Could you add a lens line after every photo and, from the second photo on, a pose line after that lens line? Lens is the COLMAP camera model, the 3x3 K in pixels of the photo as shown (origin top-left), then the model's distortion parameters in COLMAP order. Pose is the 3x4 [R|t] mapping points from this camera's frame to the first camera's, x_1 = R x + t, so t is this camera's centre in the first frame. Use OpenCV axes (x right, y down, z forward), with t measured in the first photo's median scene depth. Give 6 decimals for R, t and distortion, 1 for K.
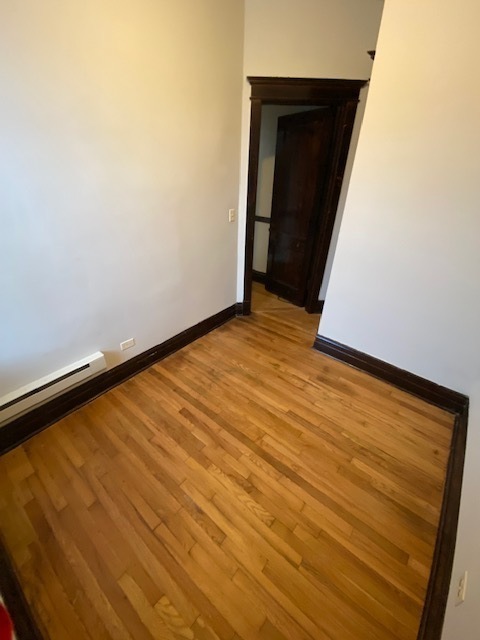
lens RADIAL K [[262.4, 0, 238.9], [0, 262.4, 319.4], [0, 0, 1]] dist [-0.014610, -0.001498]
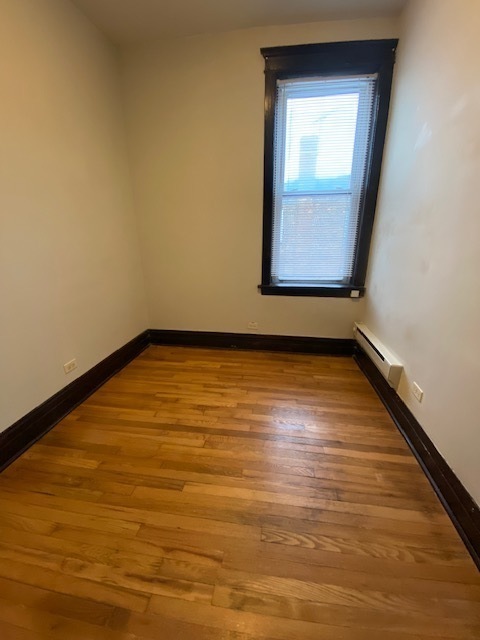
lens RADIAL K [[262.4, 0, 240.6], [0, 262.4, 321.8], [0, 0, 1]] dist [-0.014610, -0.001498]
pose [[-0.860838, 0.137215, -0.490030, 0.369413], [-0.271614, 0.690427, 0.670474, -0.457572], [0.430329, 0.710269, -0.557077, 1.274799]]
